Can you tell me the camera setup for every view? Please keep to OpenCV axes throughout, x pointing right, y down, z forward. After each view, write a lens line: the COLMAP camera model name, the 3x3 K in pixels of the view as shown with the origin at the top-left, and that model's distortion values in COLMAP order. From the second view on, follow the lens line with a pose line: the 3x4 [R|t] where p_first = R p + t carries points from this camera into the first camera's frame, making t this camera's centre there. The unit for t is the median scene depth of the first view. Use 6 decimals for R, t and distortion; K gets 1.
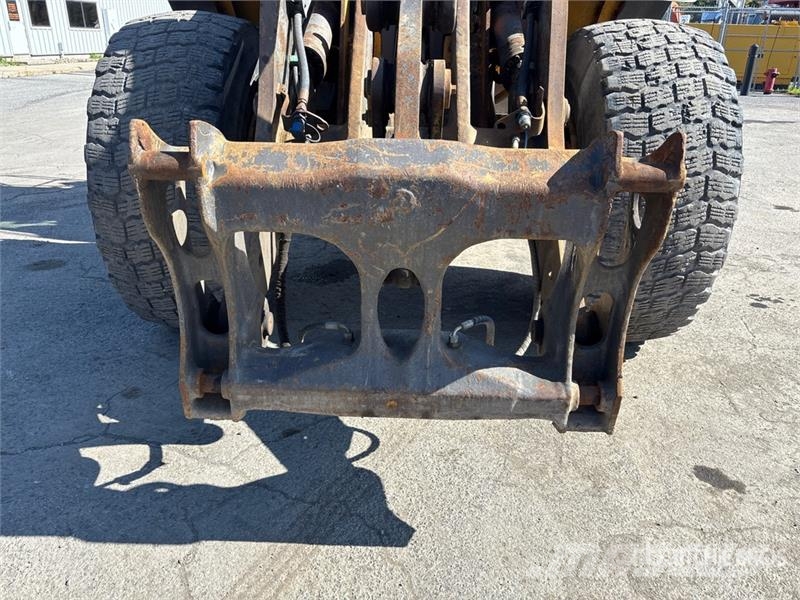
lens RADIAL K [[601.7, 0, 399.7], [0, 601.7, 301.9], [0, 0, 1]] dist [0.032606, -0.028433]
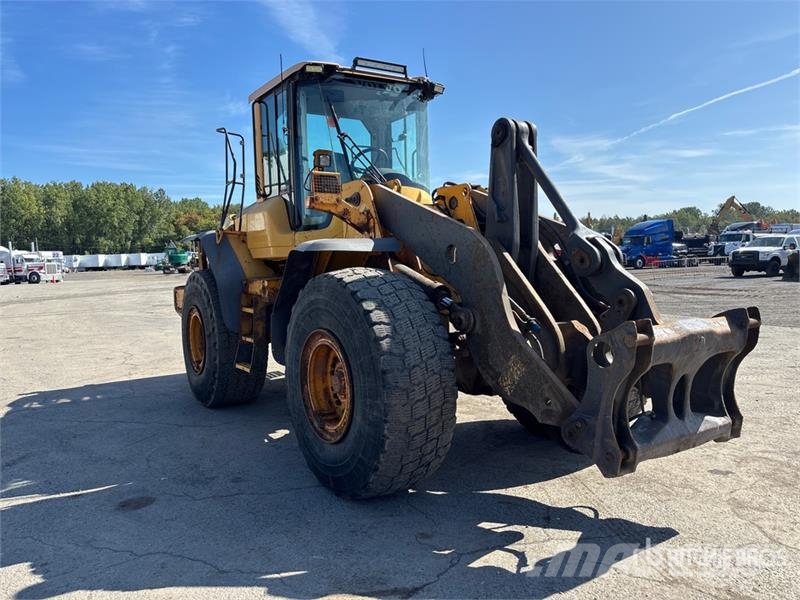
lens RADIAL K [[601.7, 0, 405.2], [0, 601.7, 295.9], [0, 0, 1]] dist [0.032606, -0.028433]
pose [[0.811978, -0.070383, 0.579429, -1.355252], [0.257766, 0.933896, -0.247779, -0.026027], [-0.523687, 0.350548, 0.776446, -0.206985]]
